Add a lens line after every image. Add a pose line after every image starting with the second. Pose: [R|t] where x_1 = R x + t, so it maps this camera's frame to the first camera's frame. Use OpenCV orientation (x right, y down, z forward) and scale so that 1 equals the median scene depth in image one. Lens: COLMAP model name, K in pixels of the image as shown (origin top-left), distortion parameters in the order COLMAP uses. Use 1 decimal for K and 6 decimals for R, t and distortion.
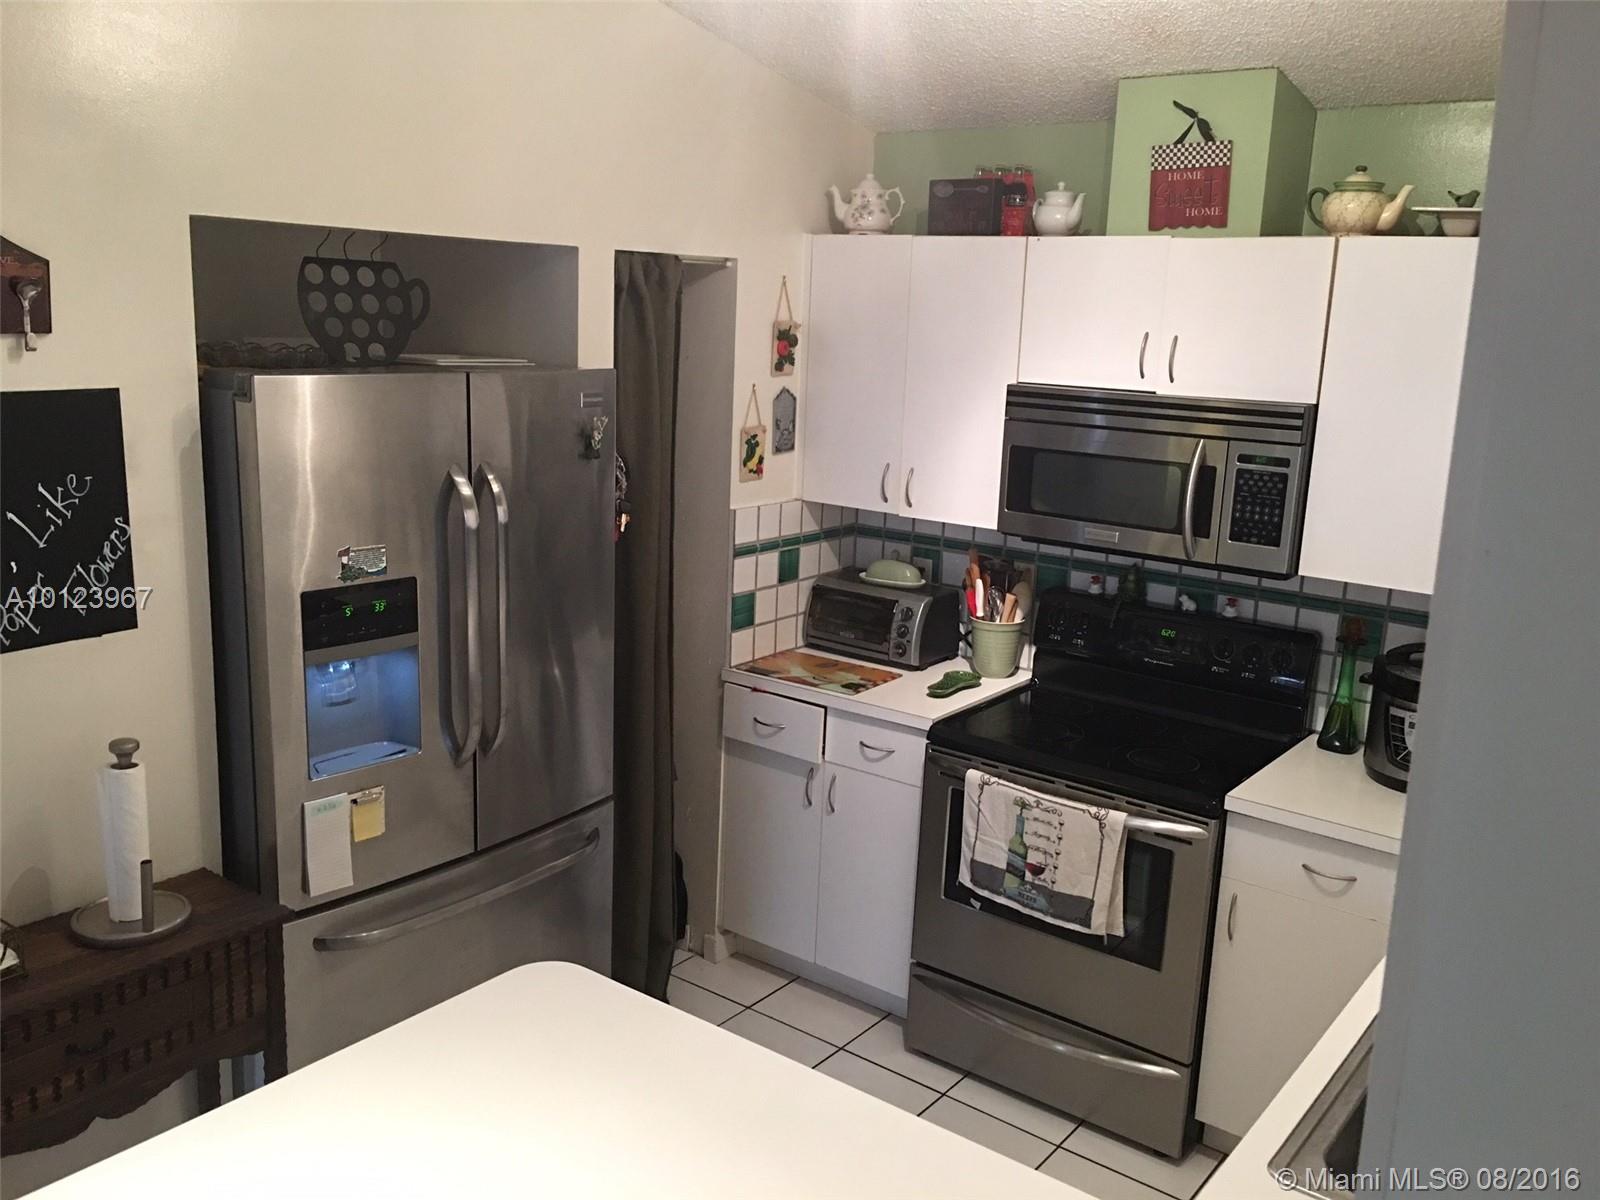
lens RADIAL K [[1371.9, 0, 789.1], [0, 1371.9, 602.6], [0, 0, 1]] dist [0.105531, -0.166156]
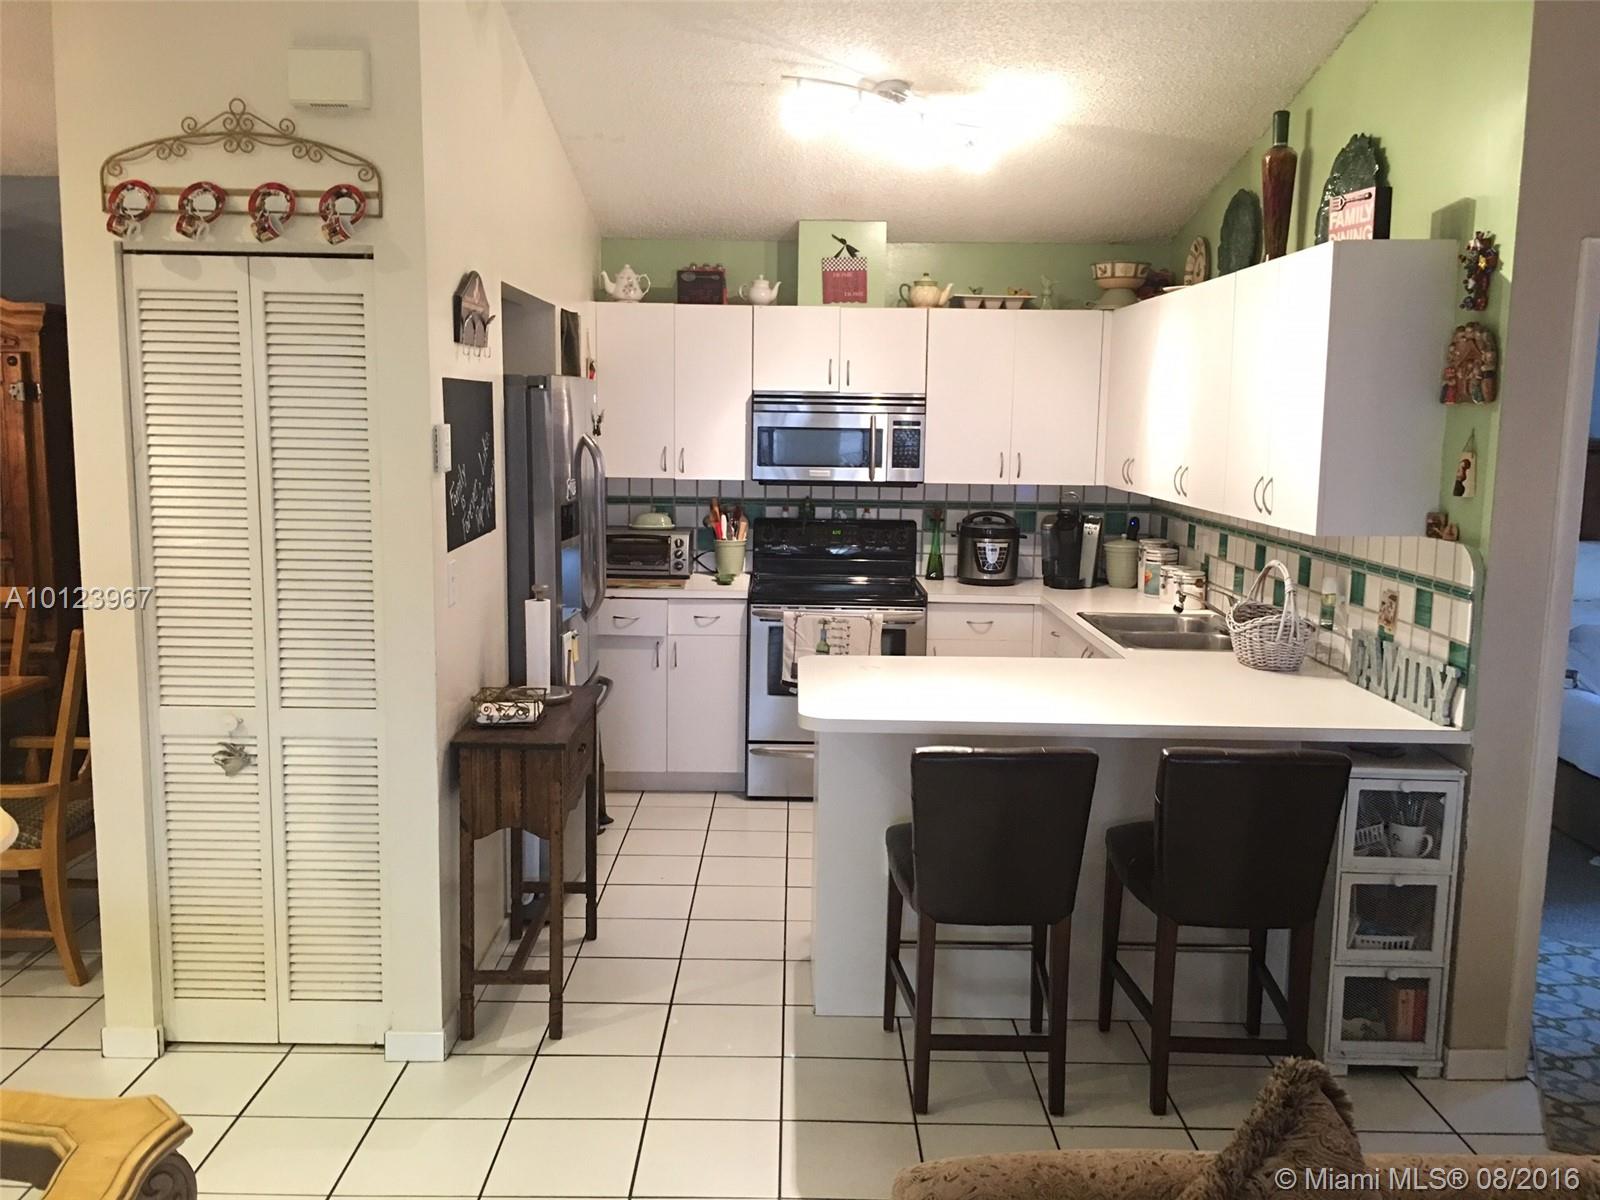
lens RADIAL K [[1371.9, 0, 789.1], [0, 1371.9, 602.6], [0, 0, 1]] dist [0.105531, -0.166156]
pose [[0.793149, -0.110119, 0.598990, -0.862510], [0.147241, 0.989013, -0.013147, 0.129918], [-0.590961, 0.098624, 0.800648, -0.361437]]
